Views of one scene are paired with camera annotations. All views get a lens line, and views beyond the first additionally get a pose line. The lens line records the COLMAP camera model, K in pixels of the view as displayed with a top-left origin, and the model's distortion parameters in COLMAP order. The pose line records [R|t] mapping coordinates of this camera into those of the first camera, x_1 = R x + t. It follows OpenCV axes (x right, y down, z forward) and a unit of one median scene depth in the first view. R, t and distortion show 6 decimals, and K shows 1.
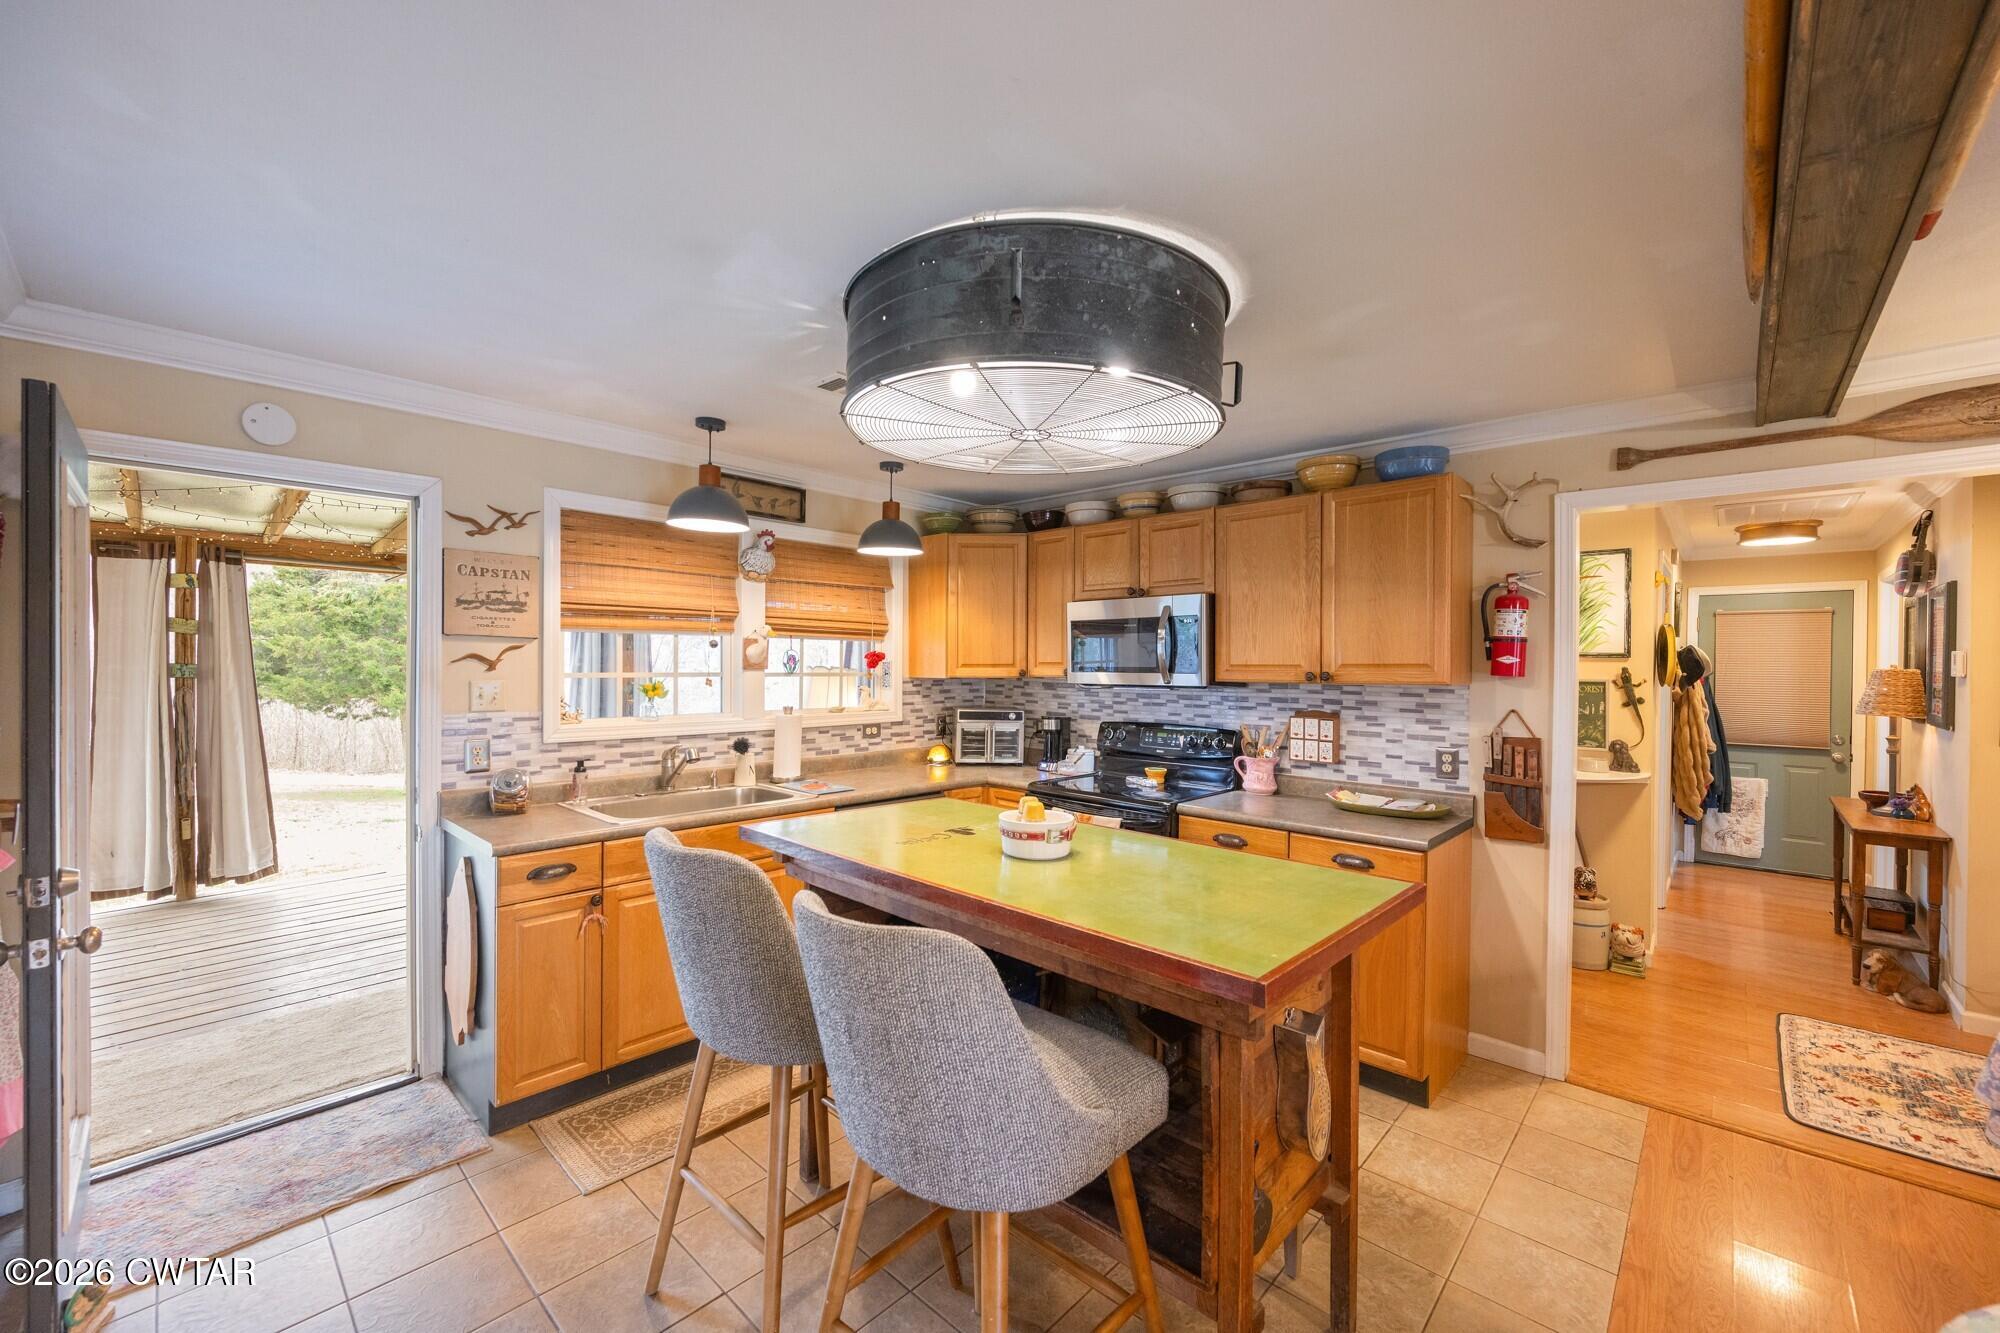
lens RADIAL K [[788.0, 0, 1000.0], [0, 788.0, 666.5], [0, 0, 1]] dist [-0.002405, -0.000081]
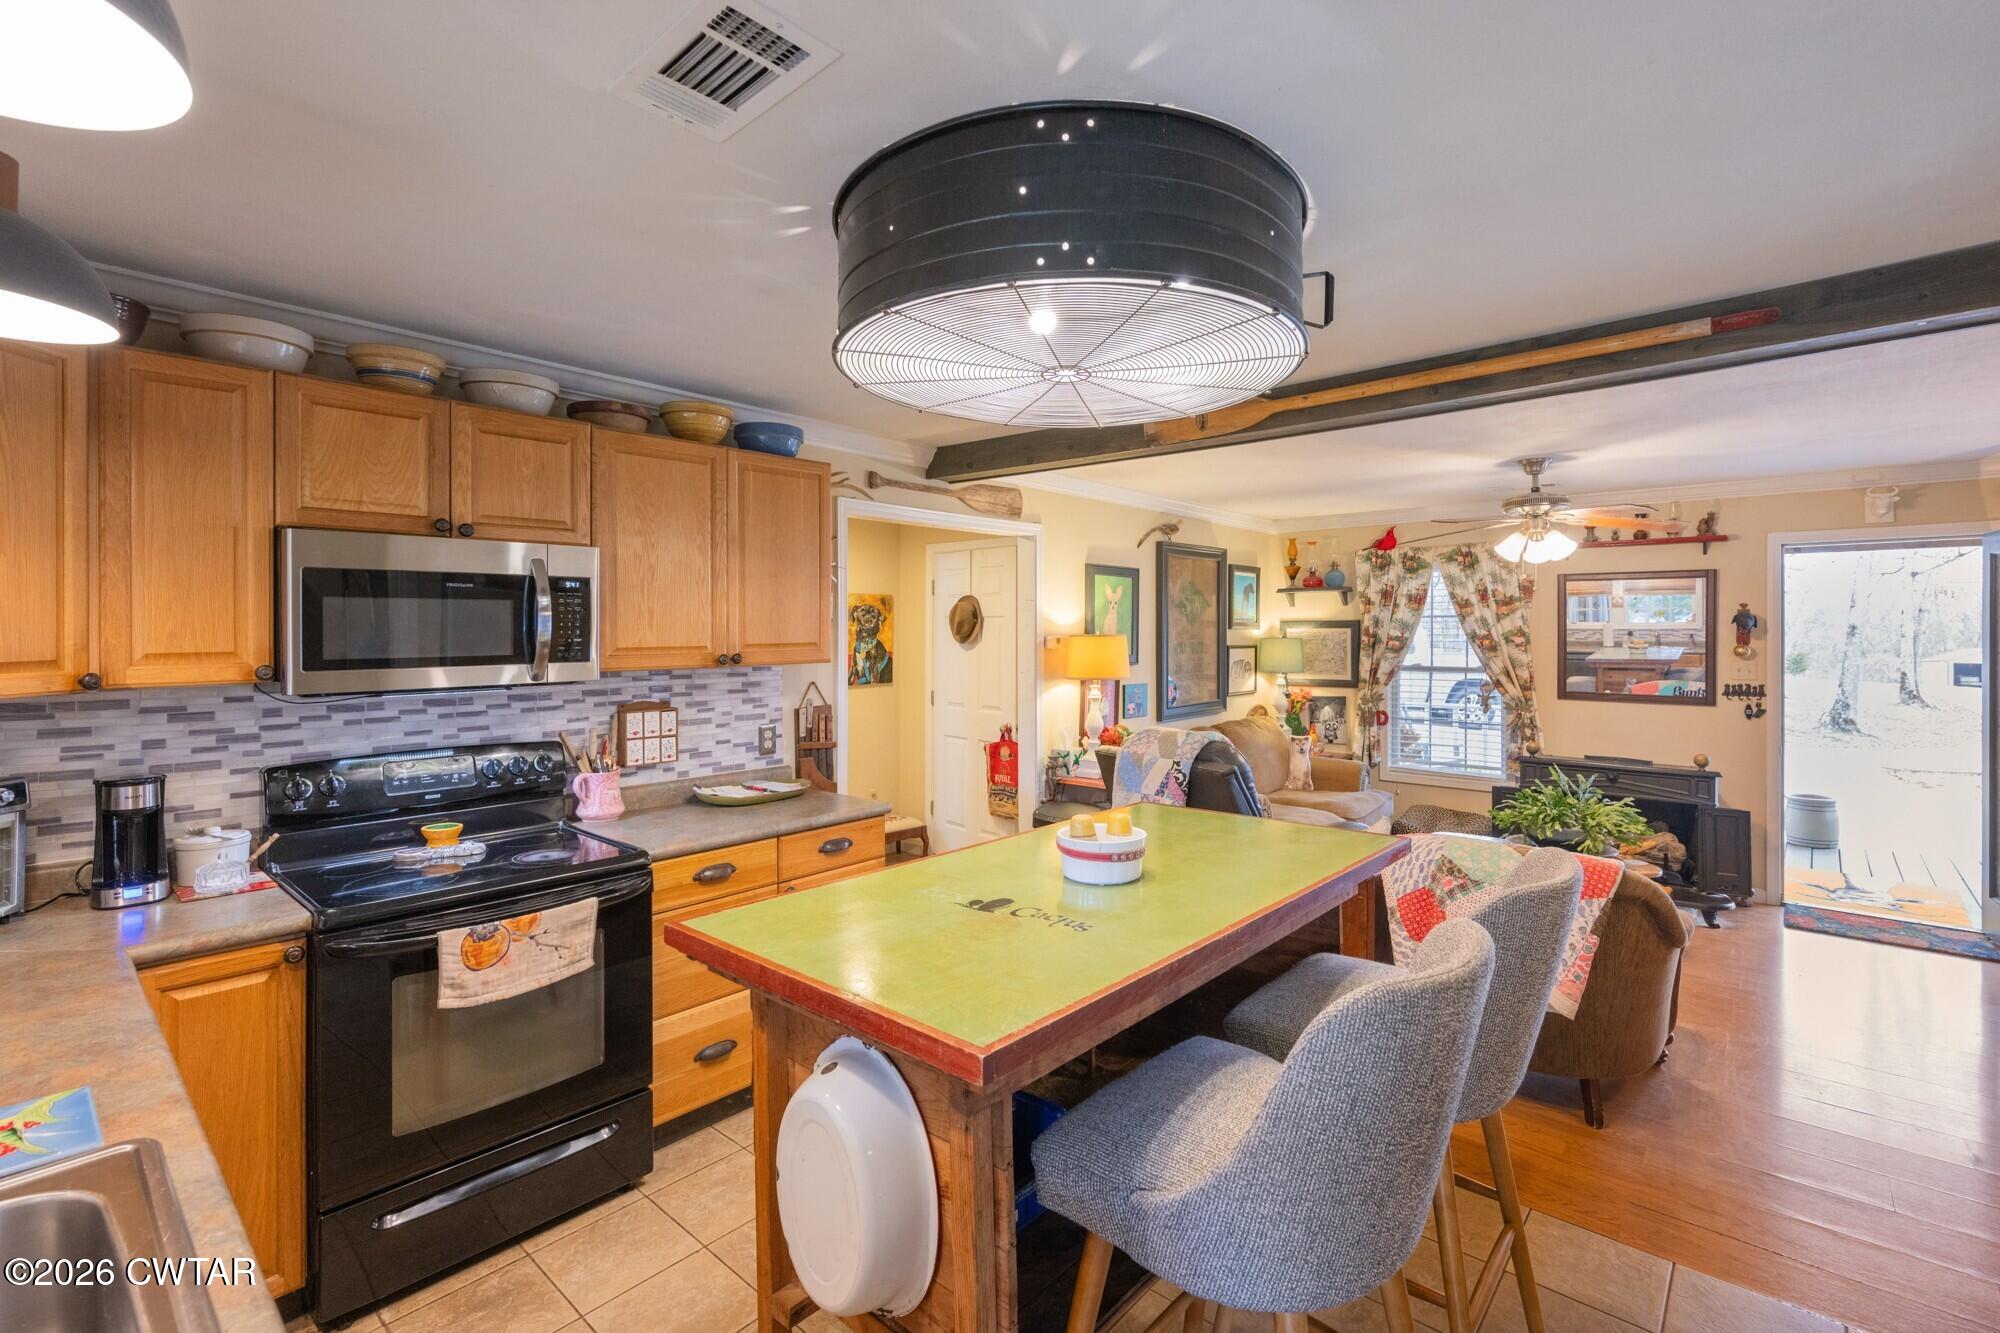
lens RADIAL K [[894.1, 0, 1001.8], [0, 894.1, 634.6], [0, 0, 1]] dist [-0.001270, 0.000038]
pose [[-0.022369, -0.011793, 0.999680, -0.475086], [0.005926, 0.999911, 0.011929, -0.019726], [-0.999732, 0.006191, -0.022297, 0.580529]]
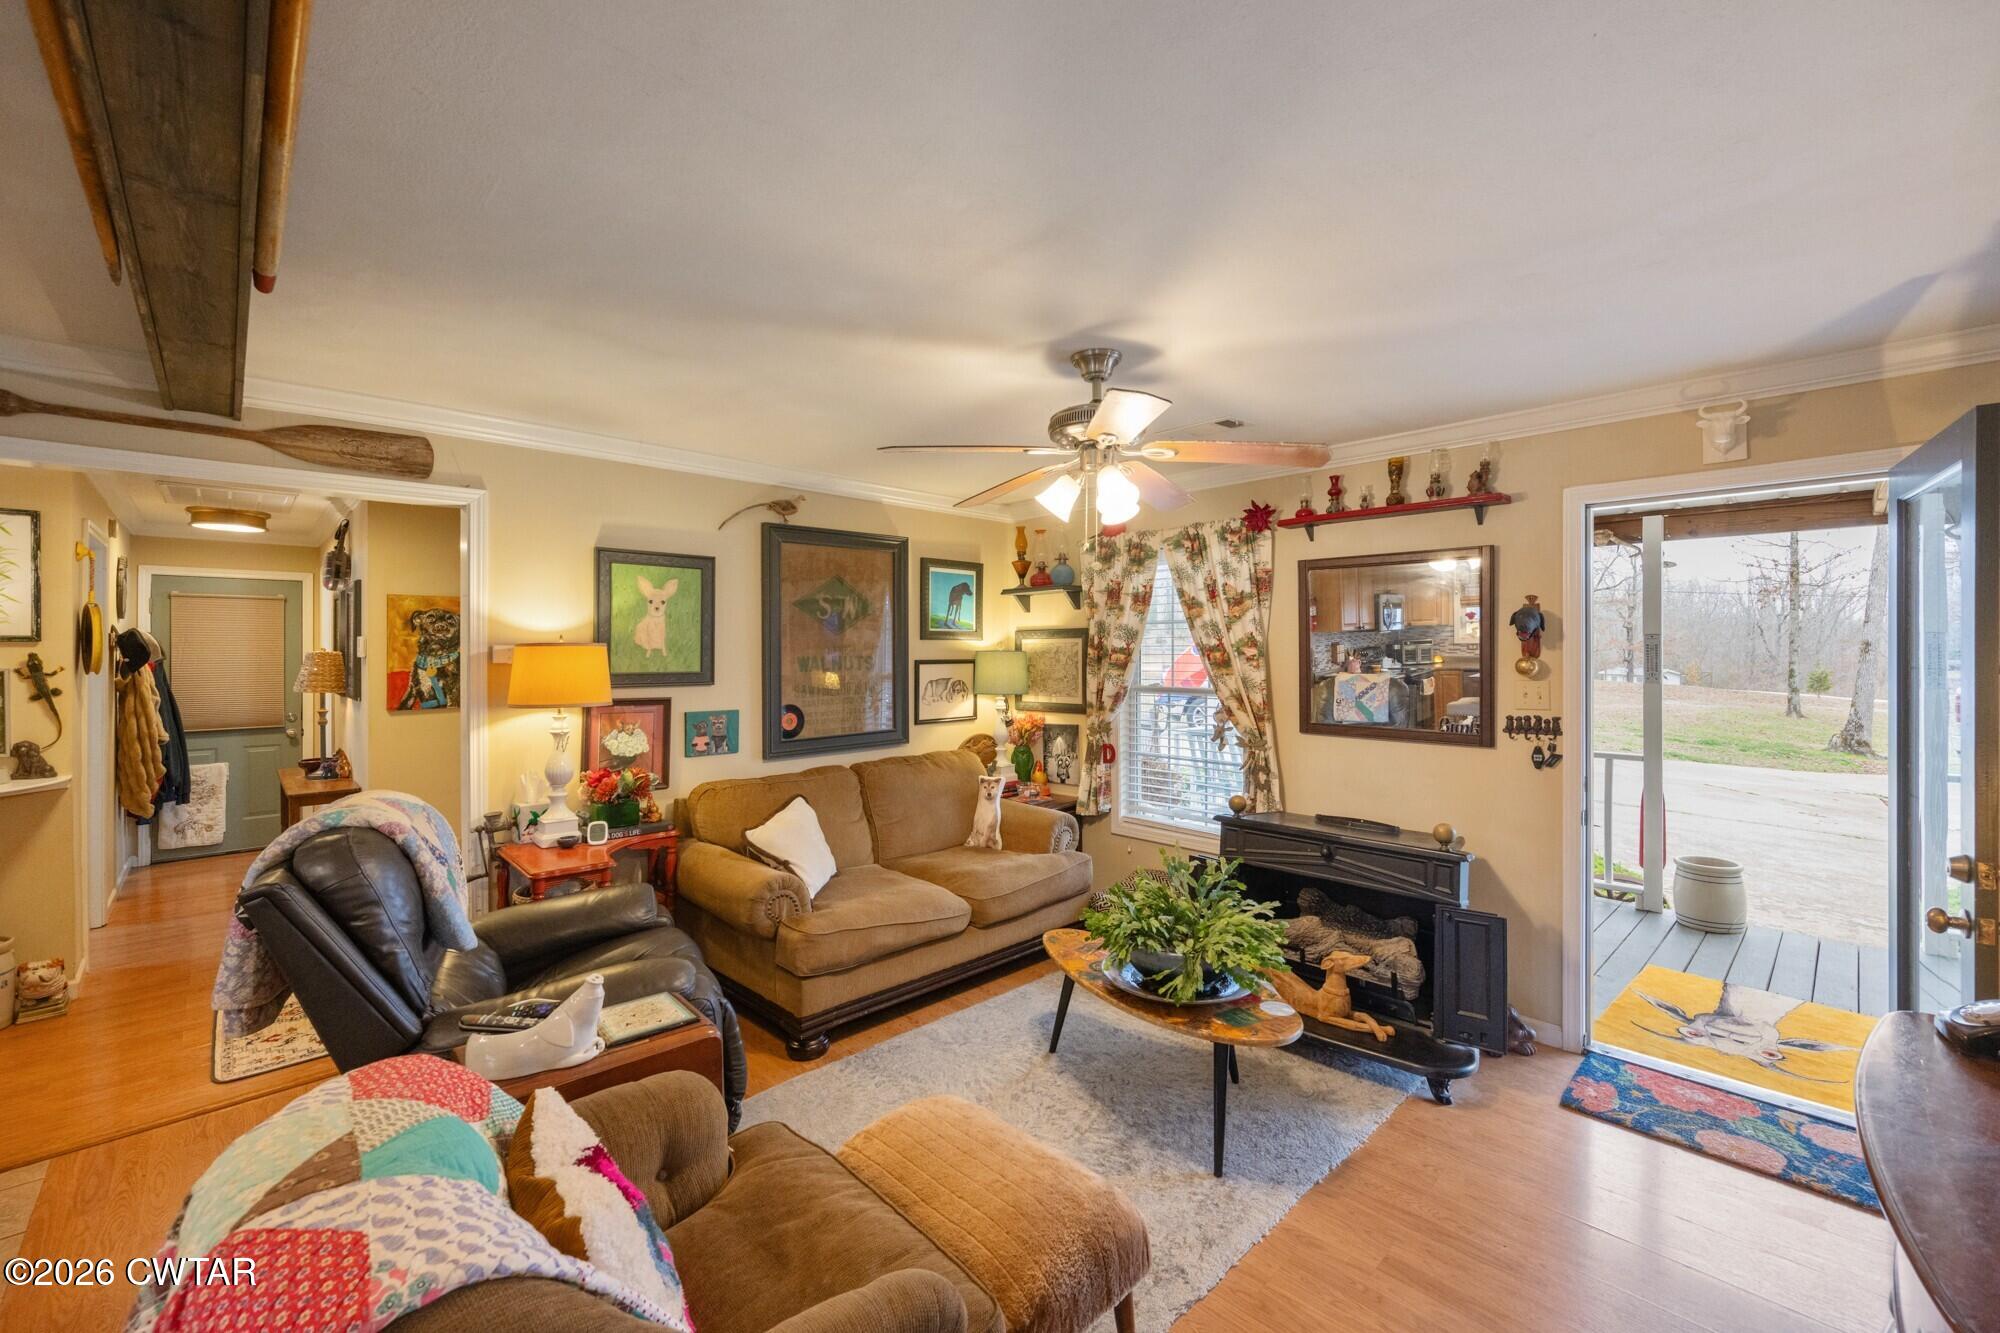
lens RADIAL K [[808.6, 0, 1005.8], [0, 808.6, 652.3], [0, 0, 1]] dist [-0.001893, -0.000108]
pose [[0.054343, -0.010343, 0.998469, -0.000772], [0.008578, 0.999914, 0.009891, 0.000665], [-0.998485, 0.008027, 0.054427, -0.076045]]
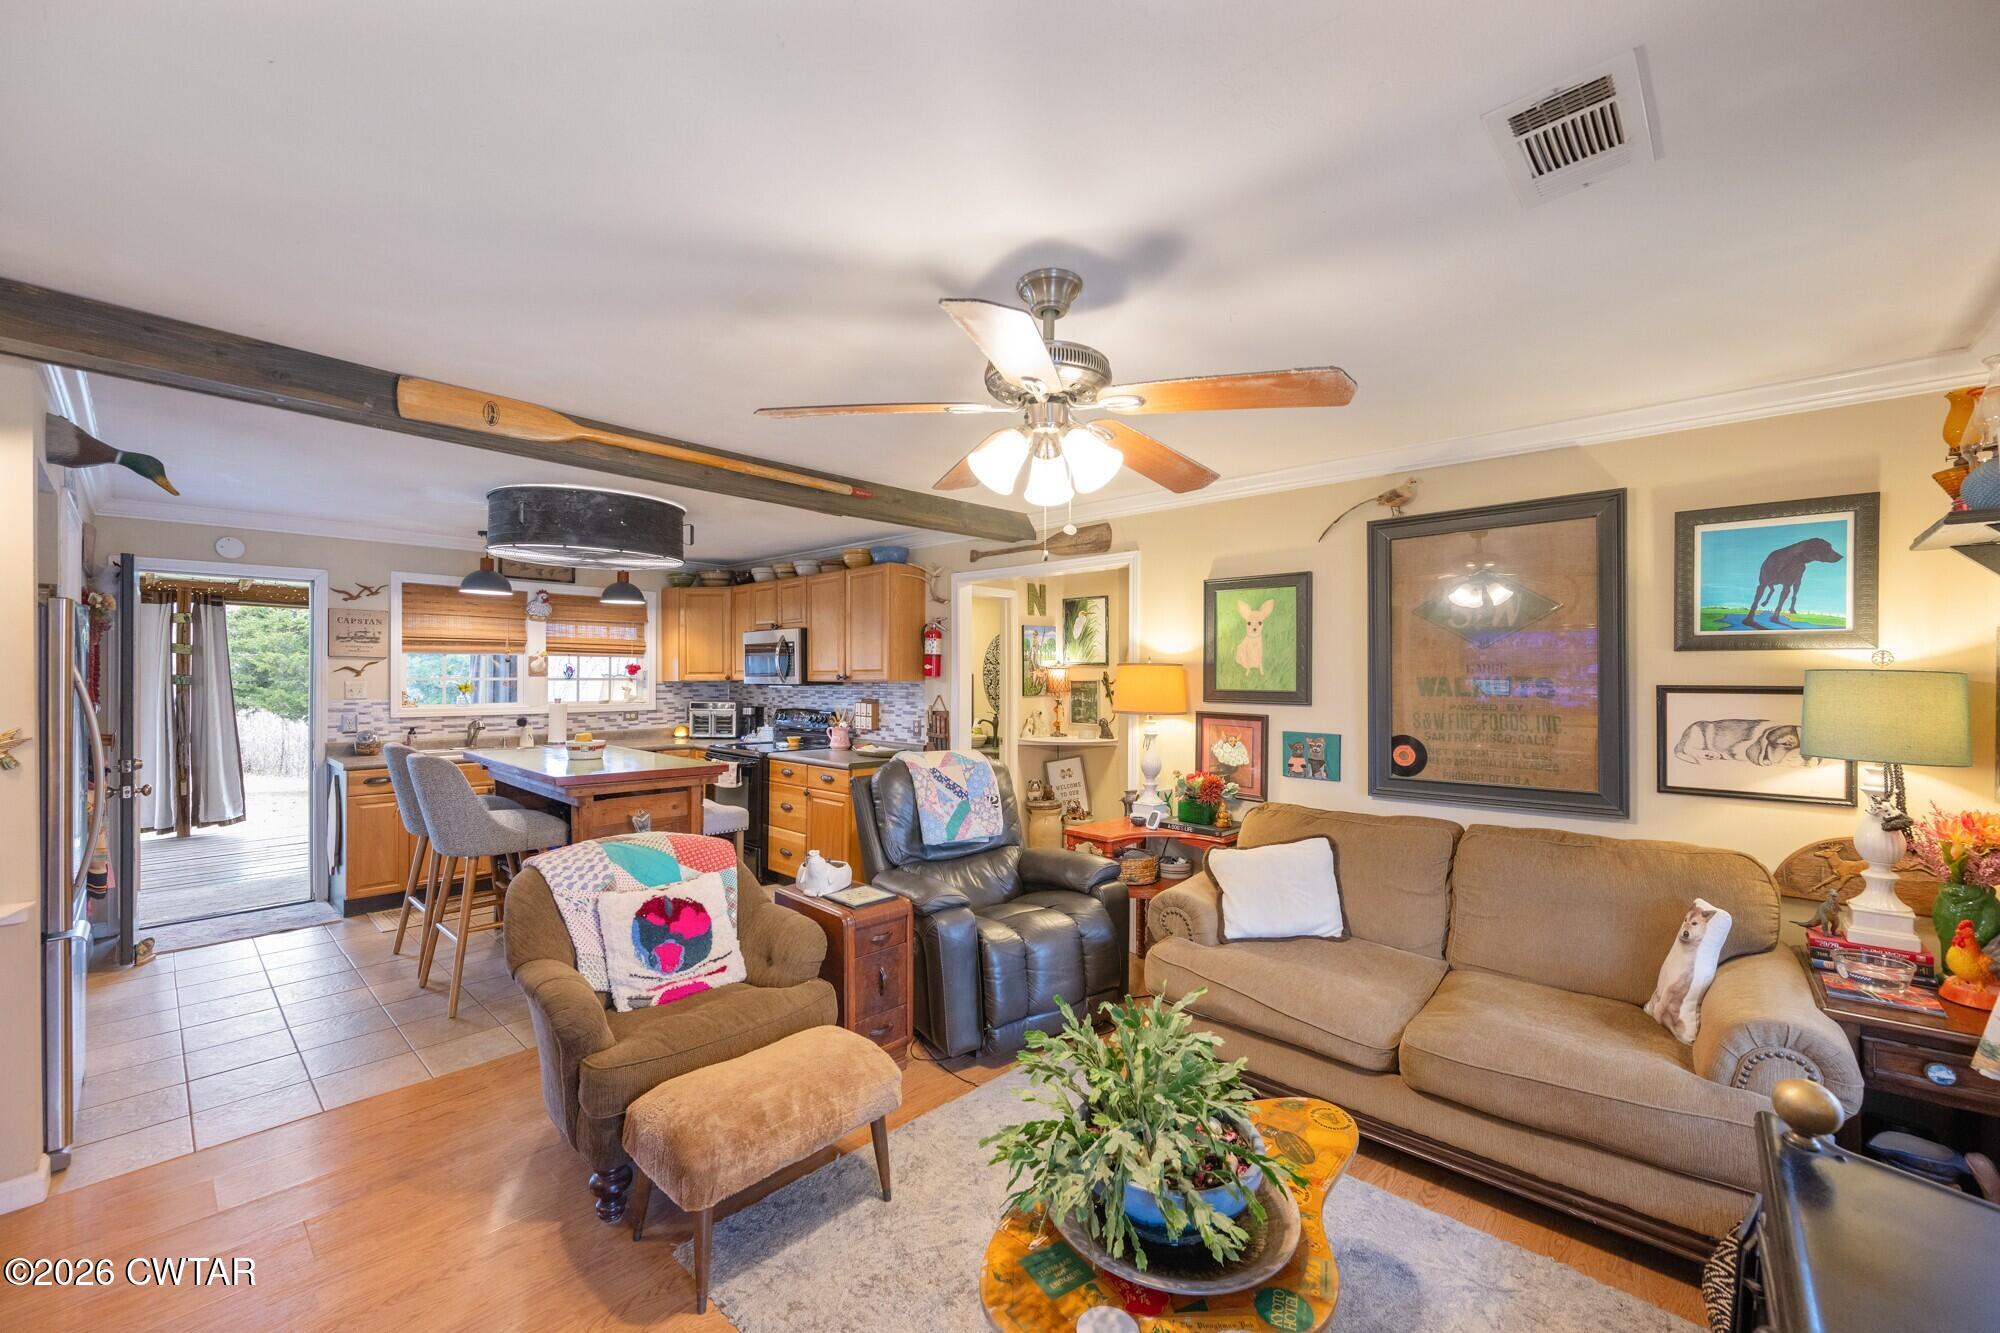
lens RADIAL K [[790.5, 0, 993.8], [0, 790.5, 672.8], [0, 0, 1]] dist [-0.001534, -0.000061]
pose [[0.999985, -0.005351, -0.001198, 0.593404], [0.005343, 0.999961, -0.007002, 0.013395], [0.001235, 0.006996, 0.999975, -0.585452]]
